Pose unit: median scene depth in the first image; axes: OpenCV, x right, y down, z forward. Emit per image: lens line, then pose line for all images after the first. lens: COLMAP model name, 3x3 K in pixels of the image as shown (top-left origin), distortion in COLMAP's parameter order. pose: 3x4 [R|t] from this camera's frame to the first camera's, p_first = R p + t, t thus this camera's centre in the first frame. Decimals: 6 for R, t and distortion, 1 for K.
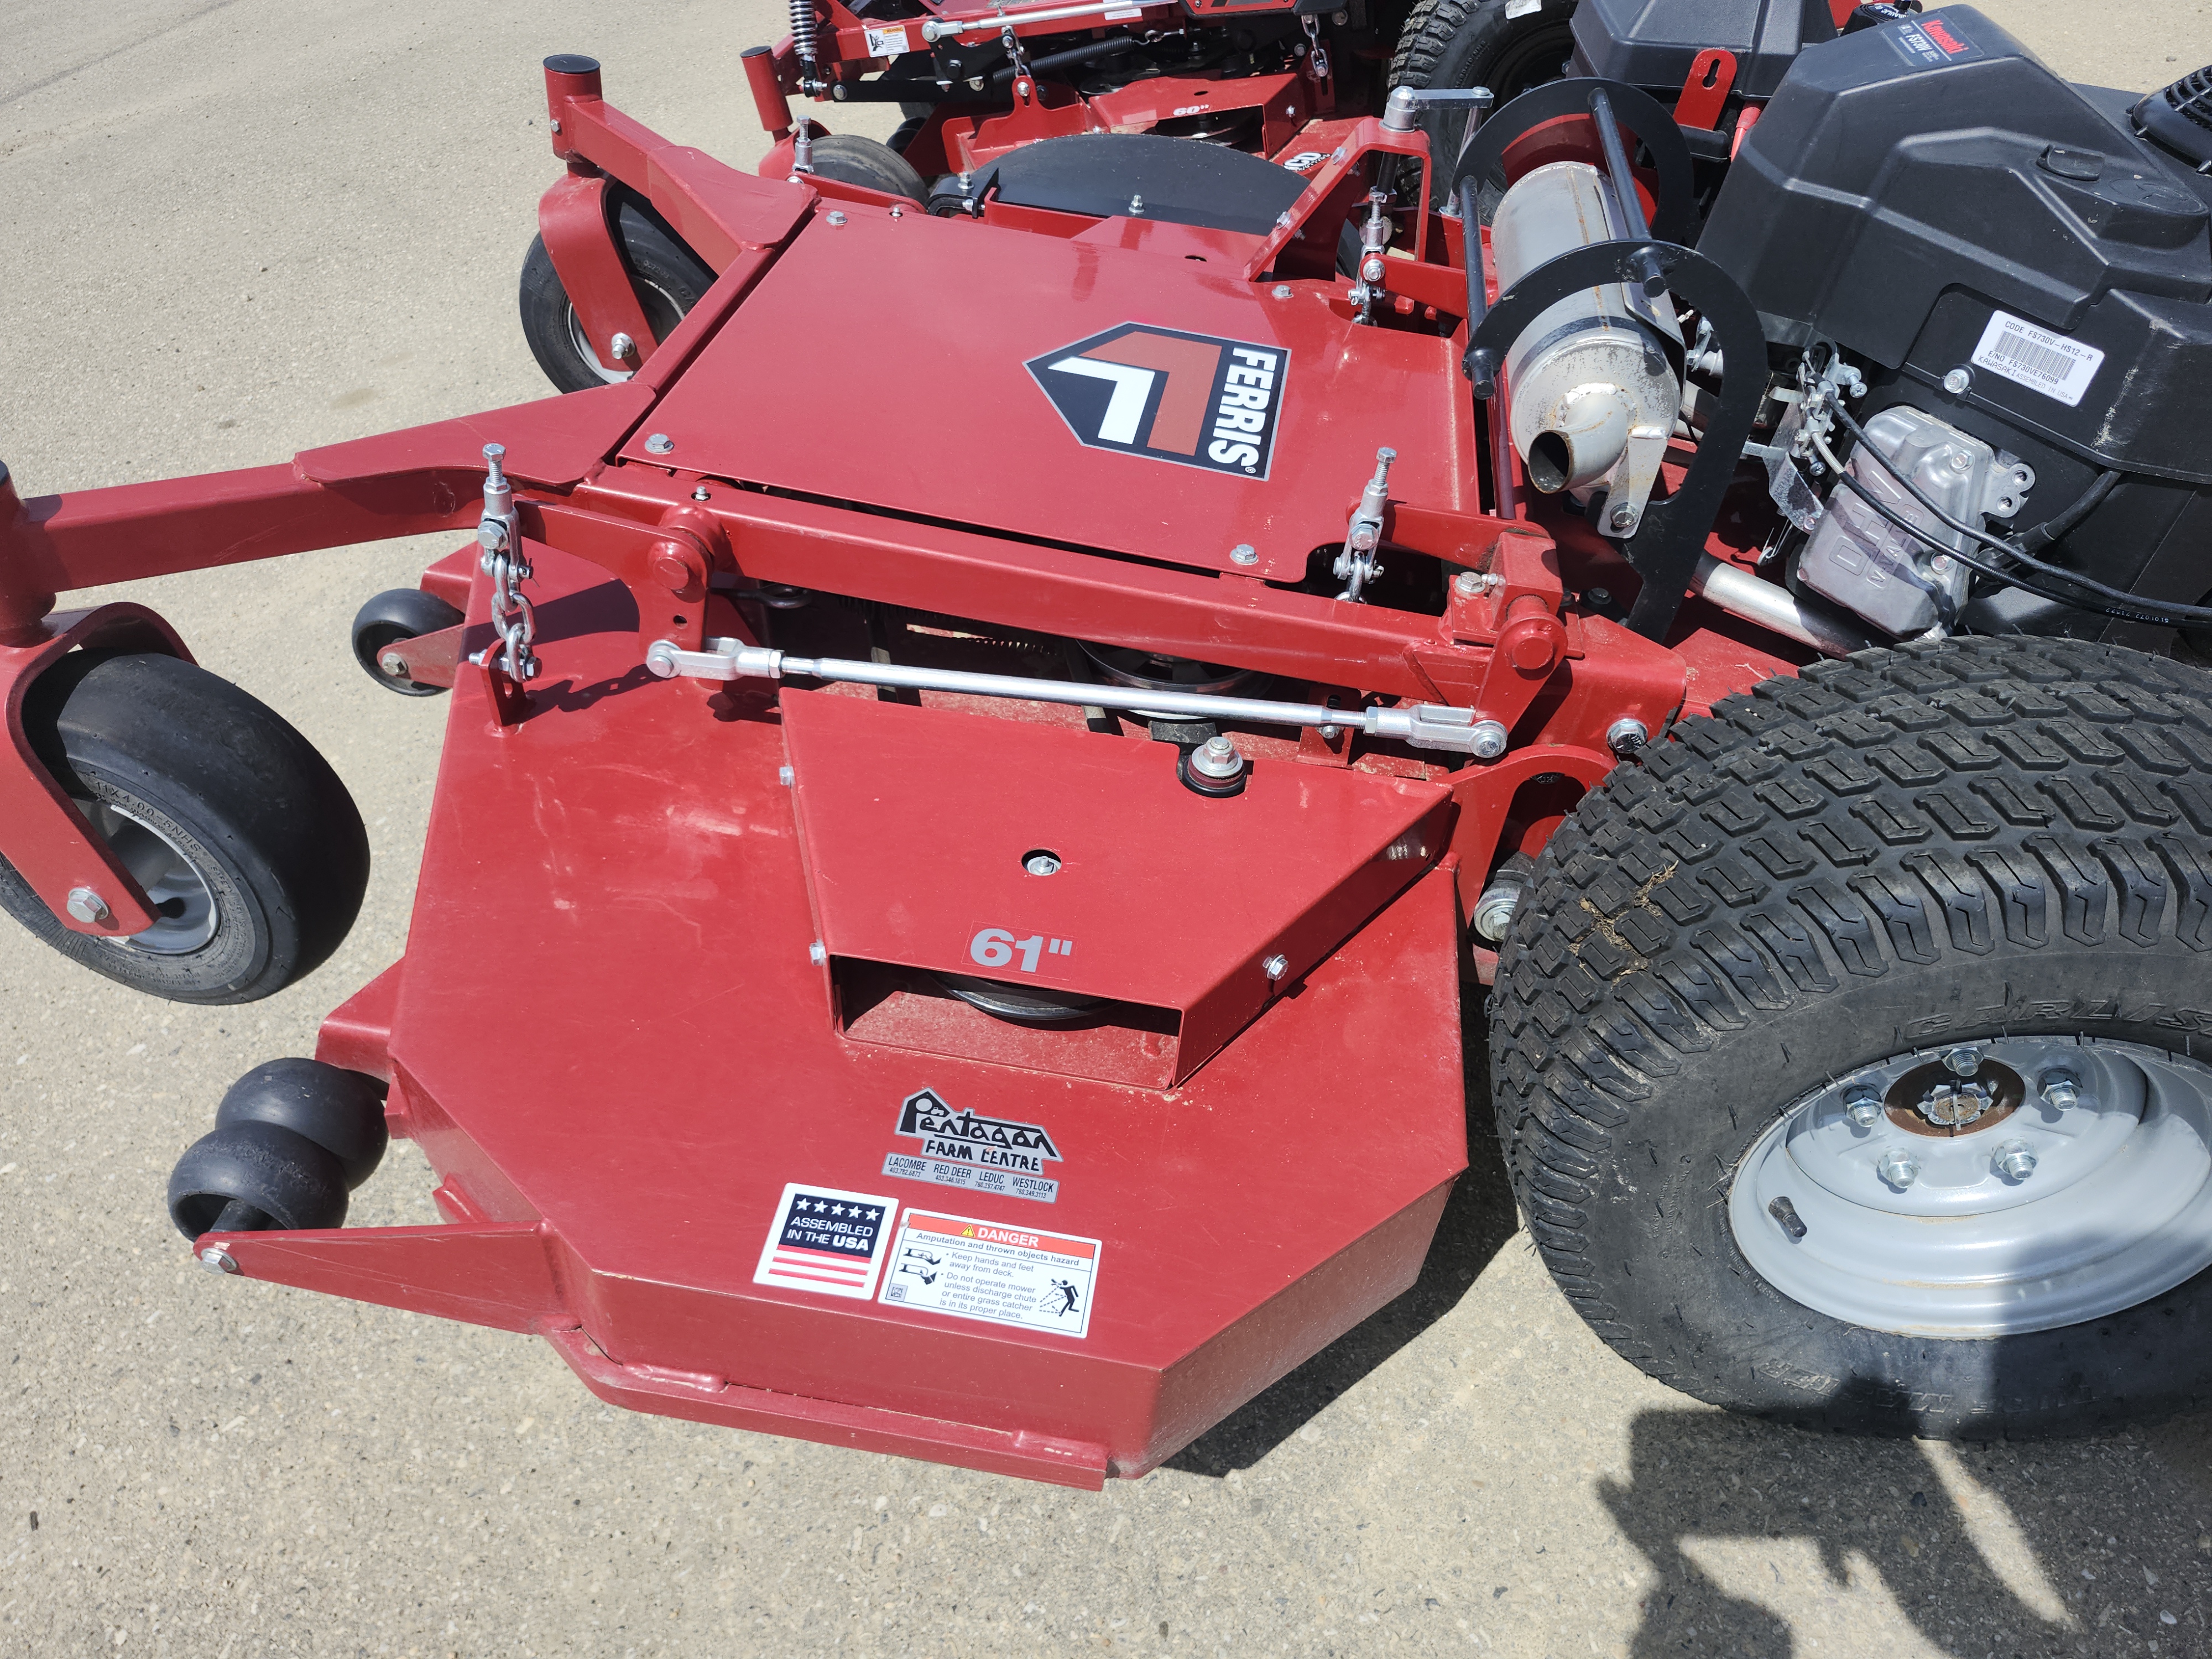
lens RADIAL K [[1570.3, 0, 1168.6], [0, 1570.3, 820.3], [0, 0, 1]] dist [0.050089, -0.048450]
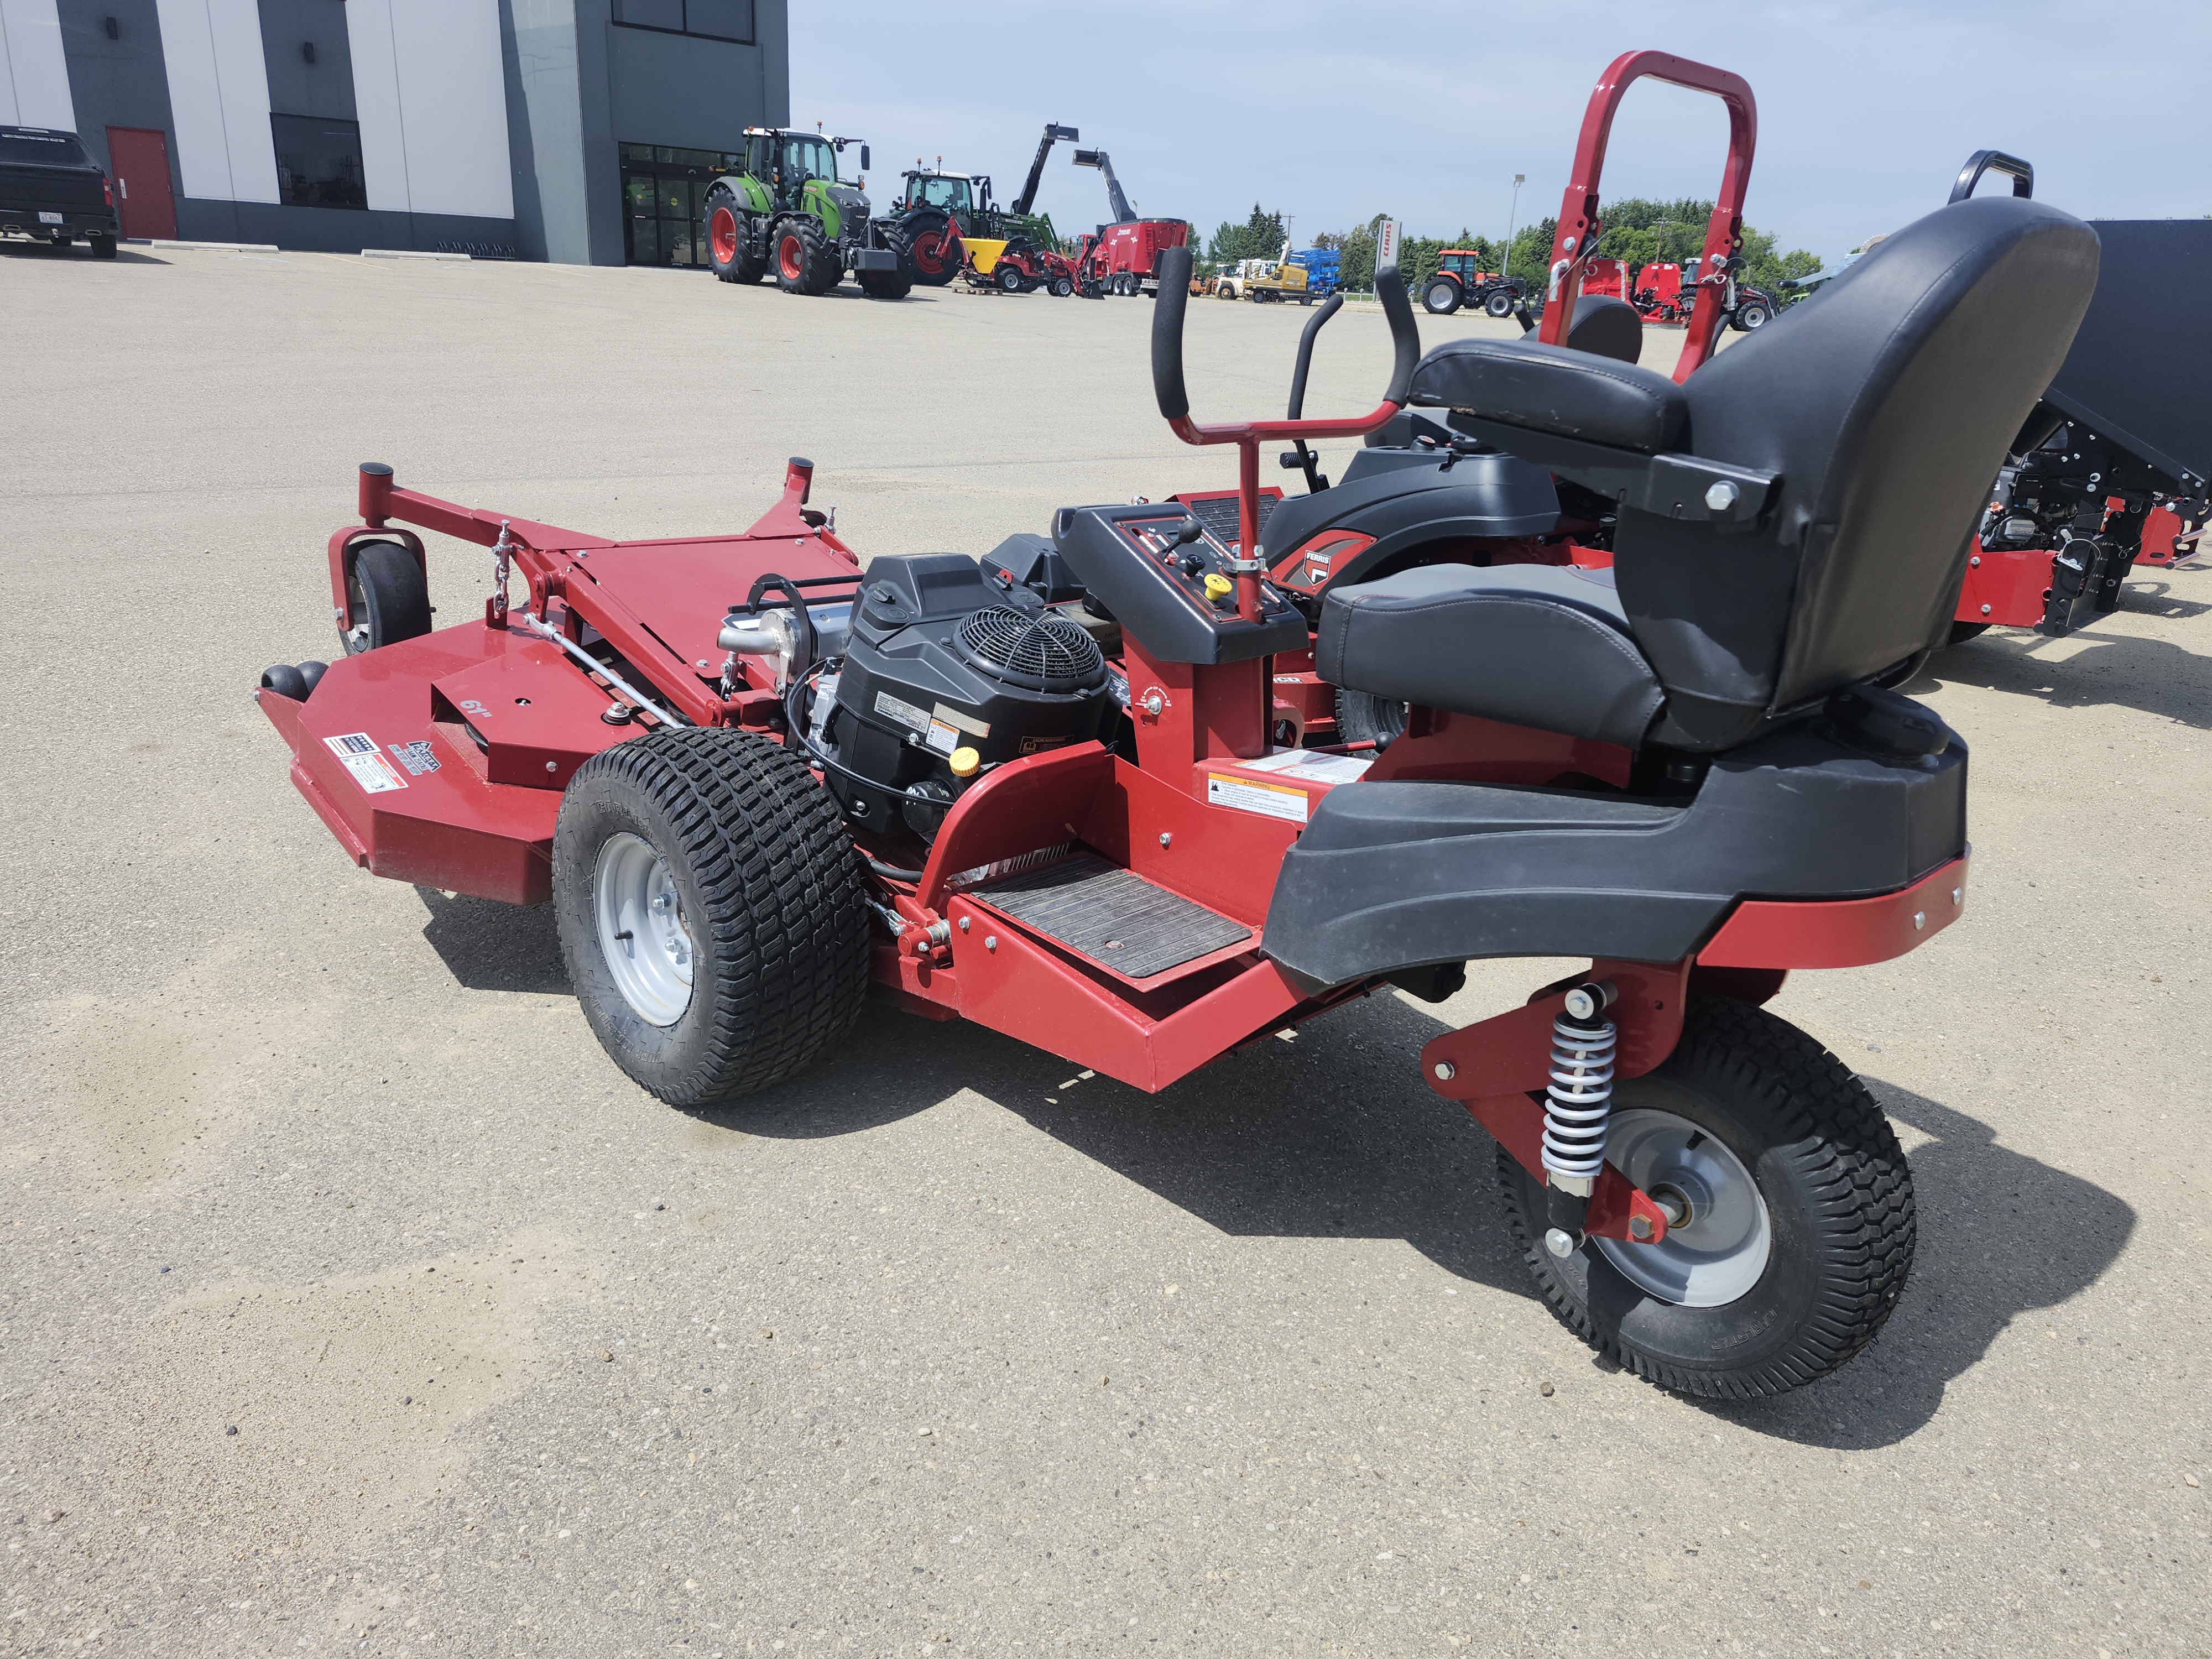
lens RADIAL K [[1570.3, 0, 1109.5], [0, 1570.3, 828.6], [0, 0, 1]] dist [0.050089, -0.048450]
pose [[0.761453, 0.379114, -0.525796, 2.056676], [-0.525731, 0.835698, -0.158797, 0.103318], [0.379204, 0.397344, 0.835657, -0.721479]]
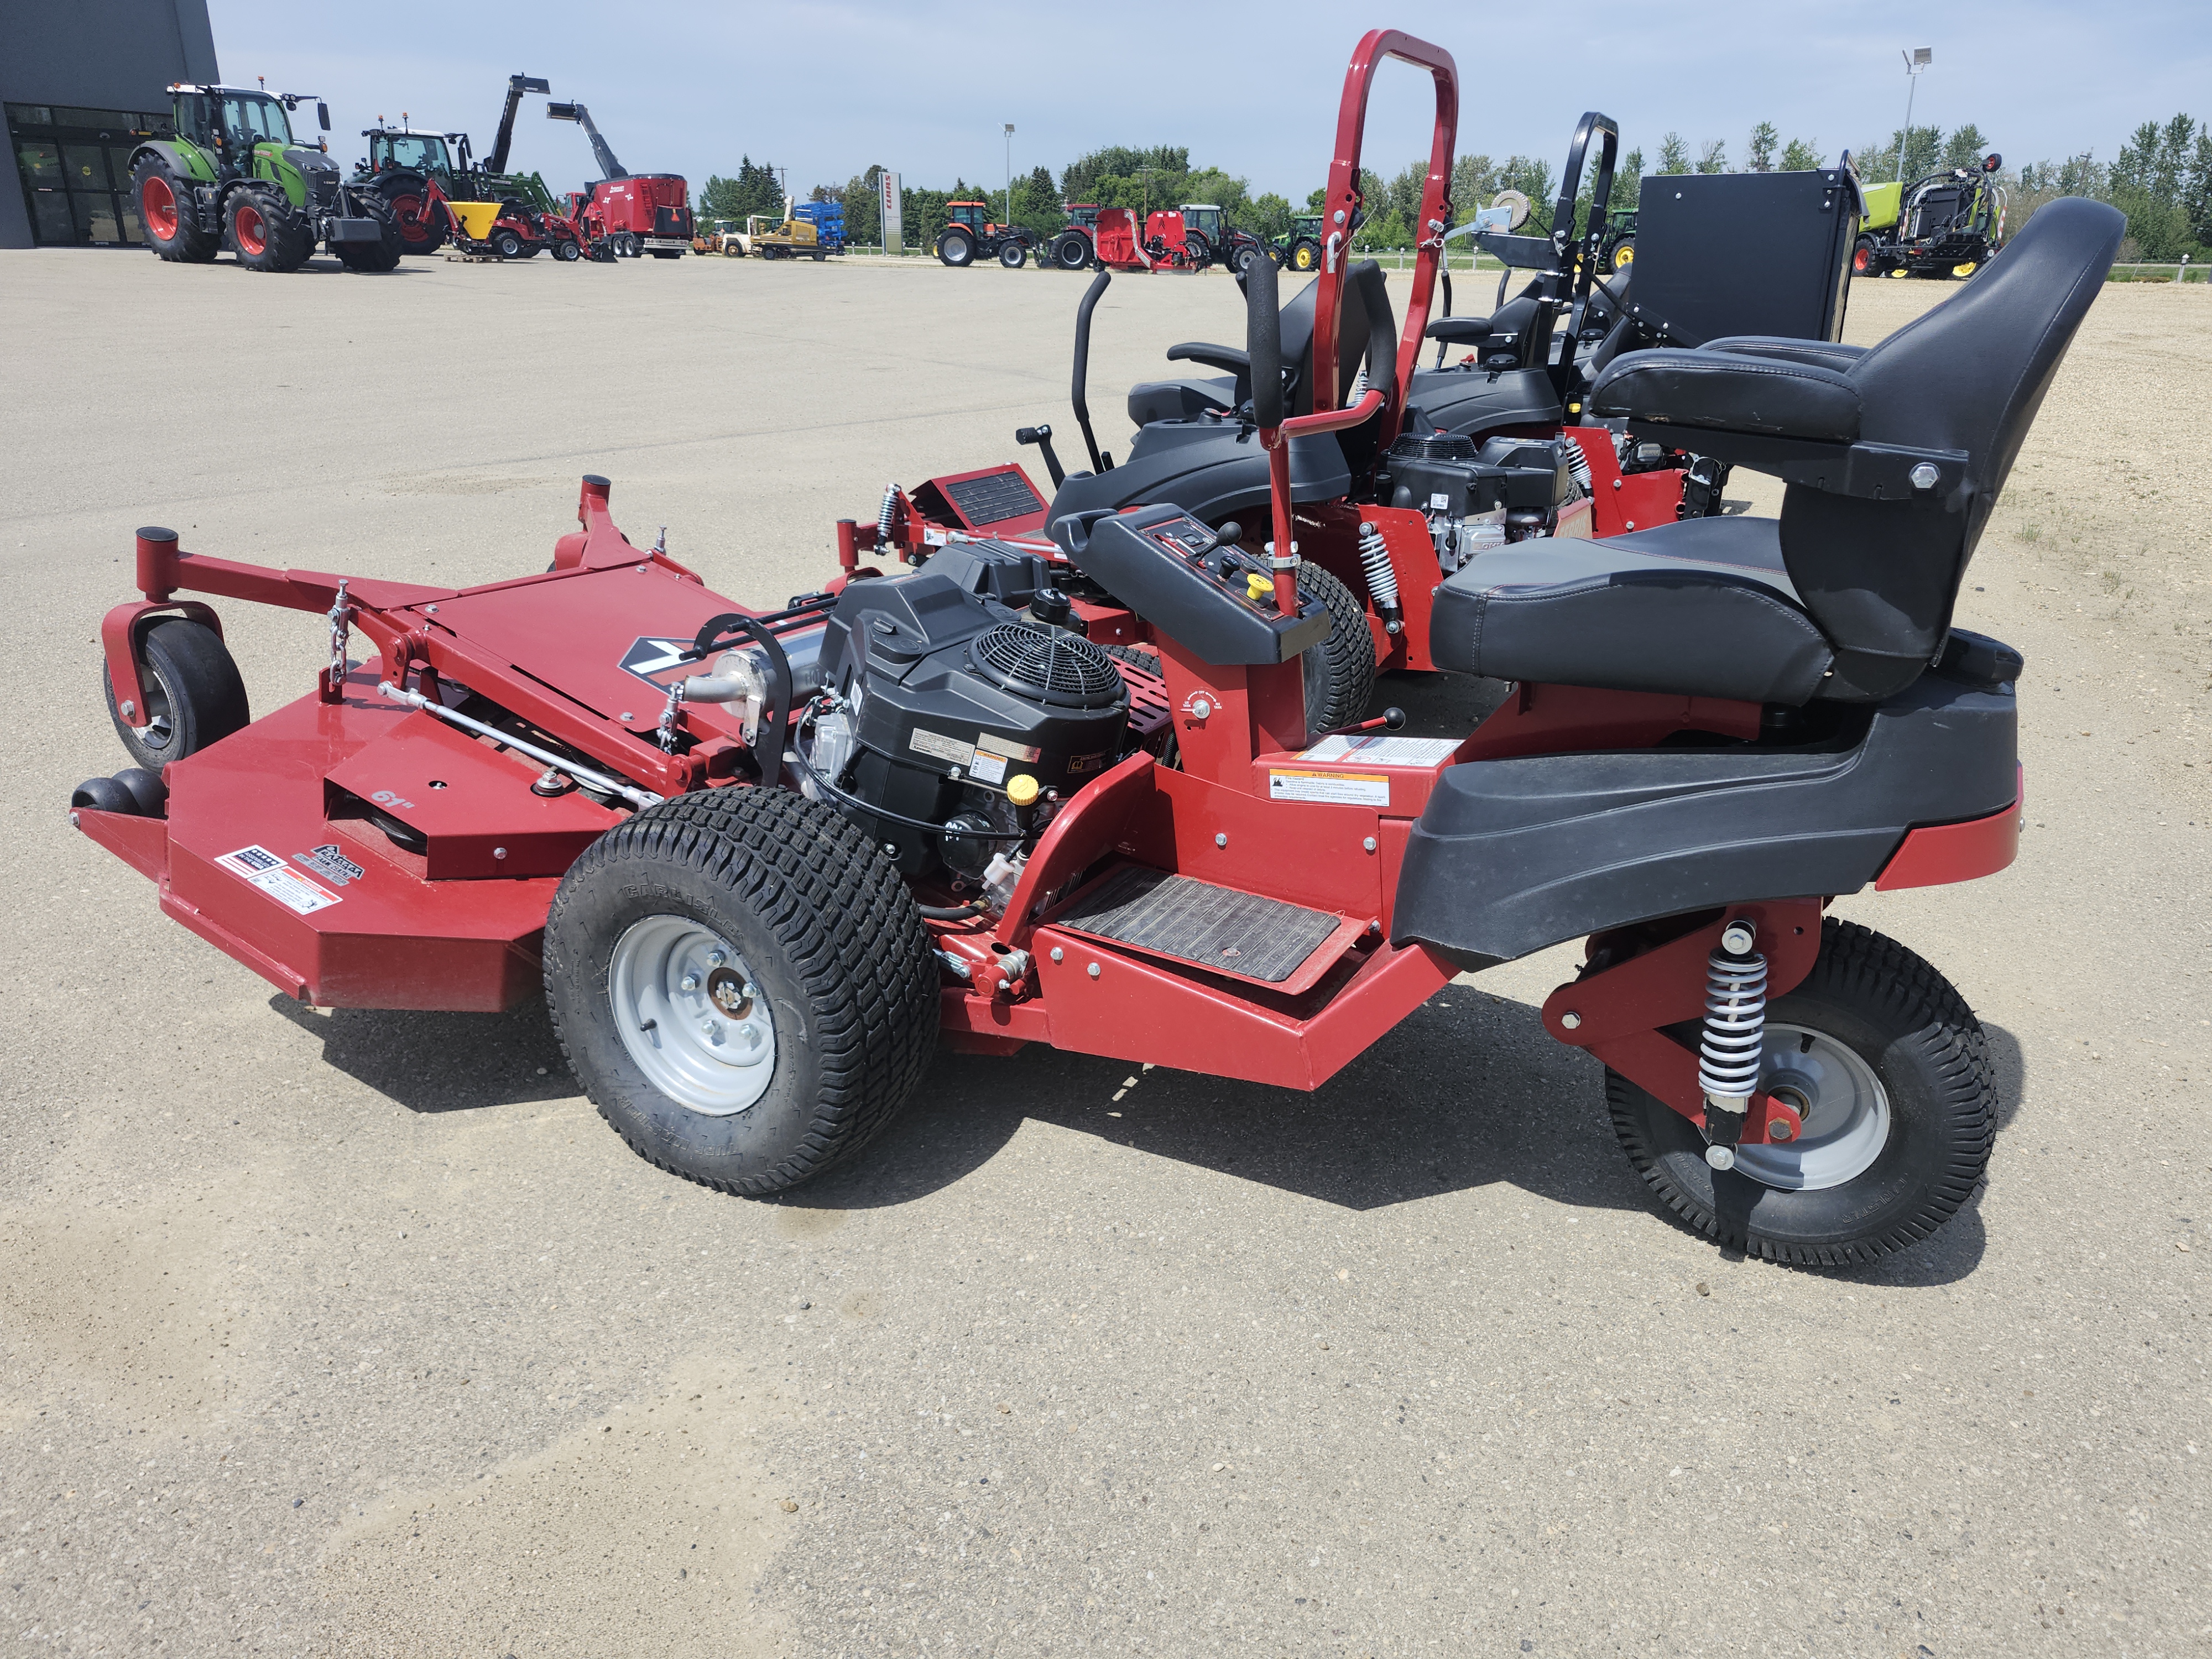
lens RADIAL K [[1570.3, 0, 1125.1], [0, 1570.3, 832.9], [0, 0, 1]] dist [0.050089, -0.048450]
pose [[0.920297, 0.274225, -0.279024, 1.474021], [-0.346604, 0.902279, -0.256433, 0.327159], [0.181437, 0.332705, 0.925412, -0.925538]]
